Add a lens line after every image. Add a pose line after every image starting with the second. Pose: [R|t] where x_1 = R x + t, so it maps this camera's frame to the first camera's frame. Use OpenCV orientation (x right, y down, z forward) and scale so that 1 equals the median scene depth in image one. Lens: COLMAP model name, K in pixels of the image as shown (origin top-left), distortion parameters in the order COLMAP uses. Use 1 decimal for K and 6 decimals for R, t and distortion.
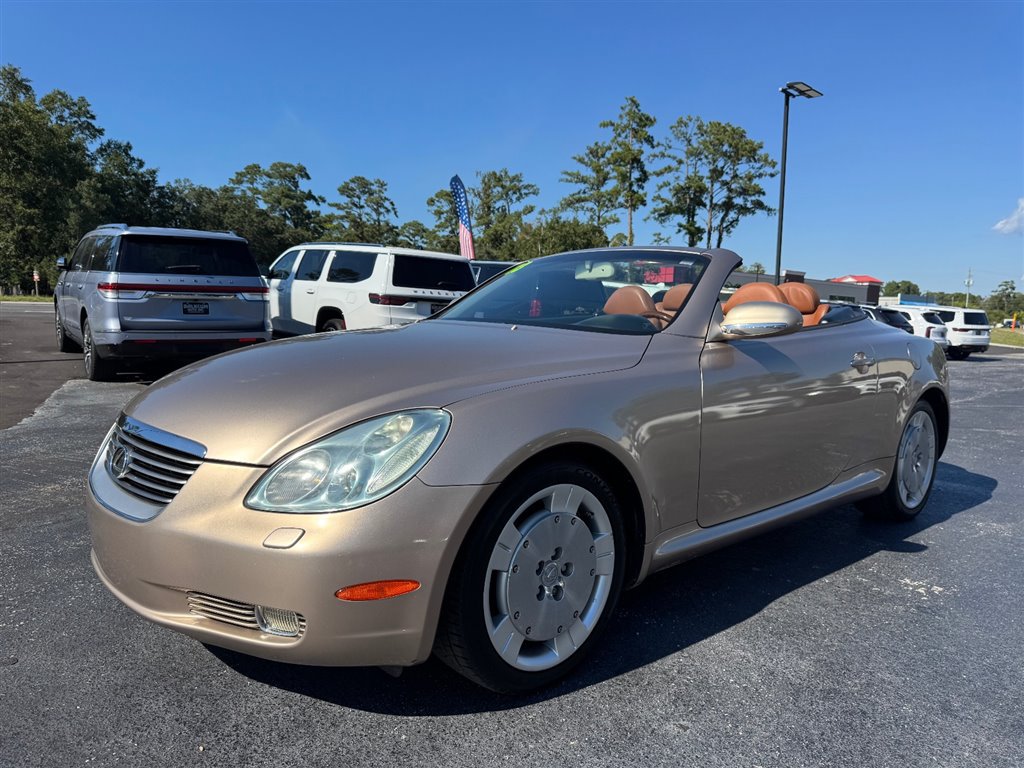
lens RADIAL K [[733.6, 0, 512.0], [0, 733.6, 384.0], [0, 0, 1]] dist [-0.001678, -0.011649]
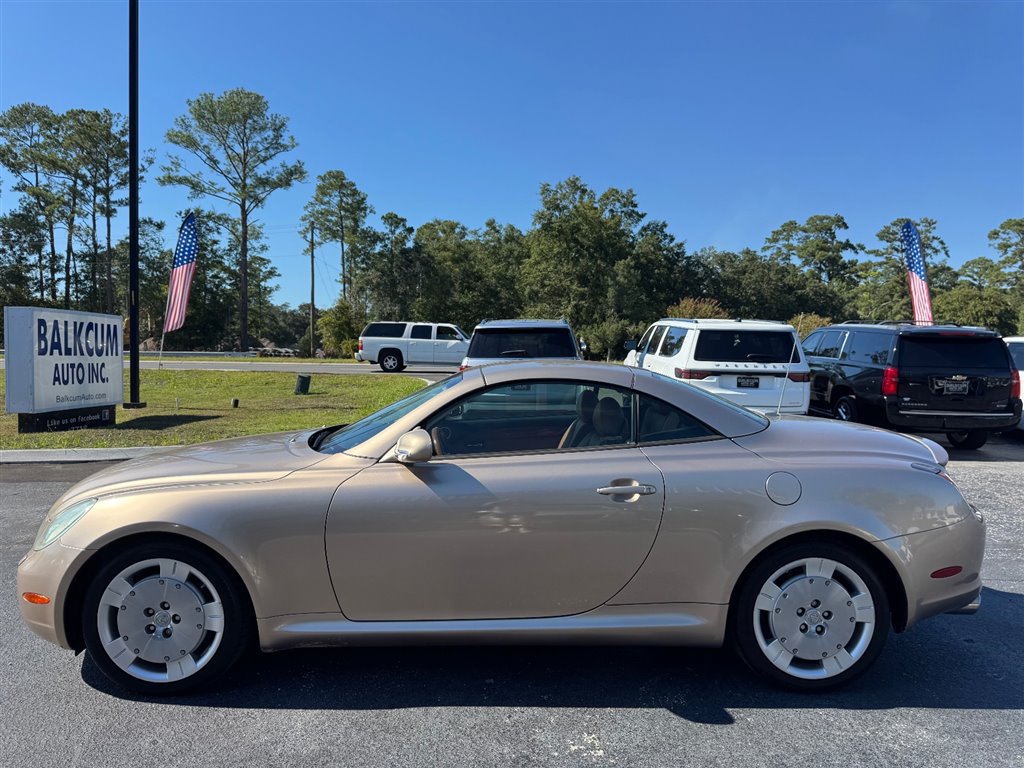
lens RADIAL K [[726.1, 0, 512.0], [0, 726.1, 384.0], [0, 0, 1]] dist [-0.007071, -0.004718]
pose [[0.749964, 0.000281, -0.661479, 0.163050], [-0.046869, 0.997509, -0.052714, -0.017849], [0.659816, 0.070536, 0.748109, 0.035724]]
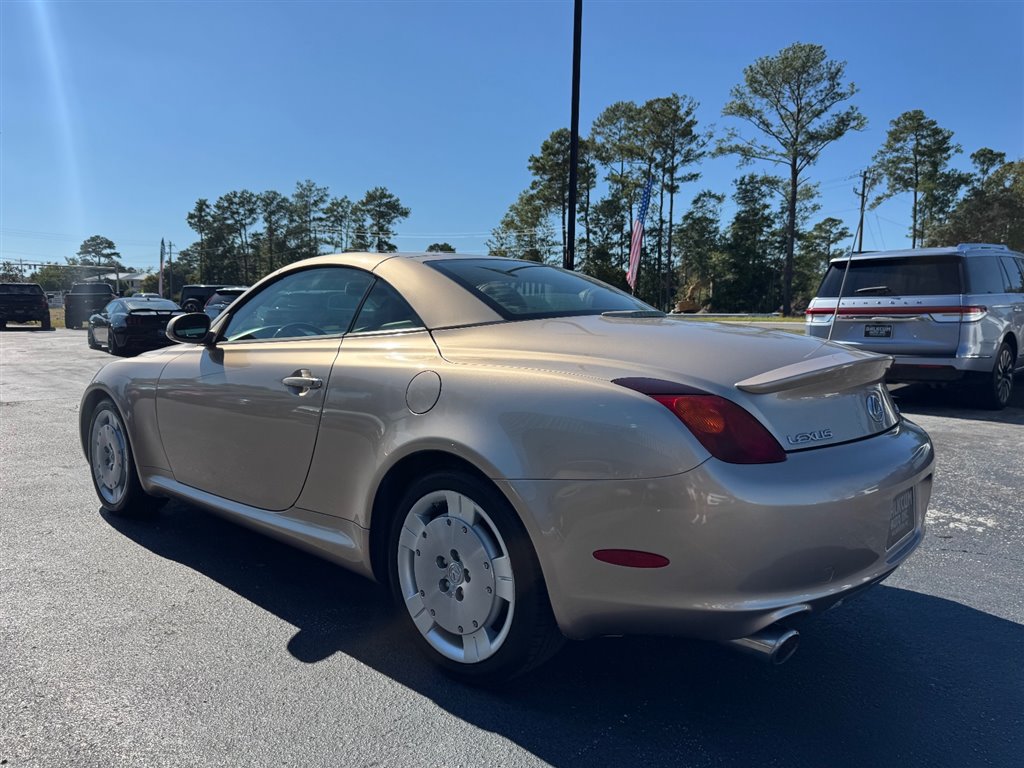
lens RADIAL K [[743.3, 0, 553.7], [0, 743.3, 379.9], [0, 0, 1]] dist [-0.000025, -0.000744]
pose [[0.117464, 0.045303, -0.992043, 0.224154], [-0.091511, 0.995202, 0.034611, -0.014459], [0.988852, 0.086717, 0.121046, 0.197297]]
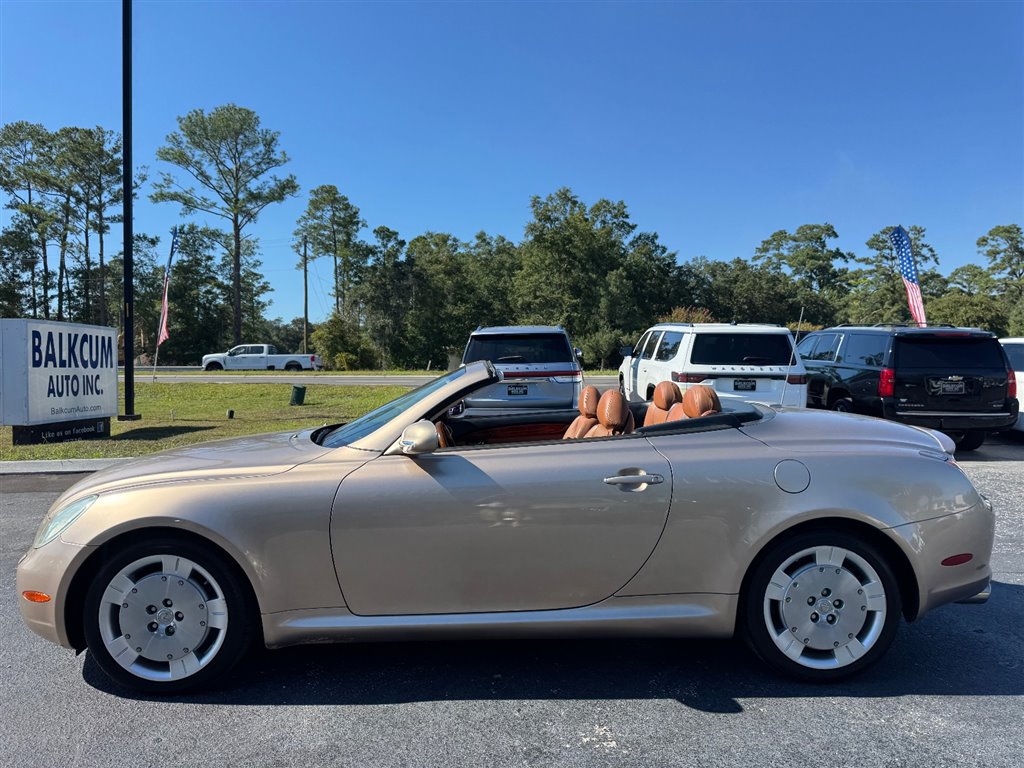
lens RADIAL K [[725.0, 0, 508.0], [0, 725.0, 386.5], [0, 0, 1]] dist [-0.005048, -0.009235]
pose [[0.752312, -0.018477, -0.658548, 0.160149], [-0.034040, 0.997181, -0.066865, -0.012997], [0.657928, 0.072720, 0.749562, 0.035622]]
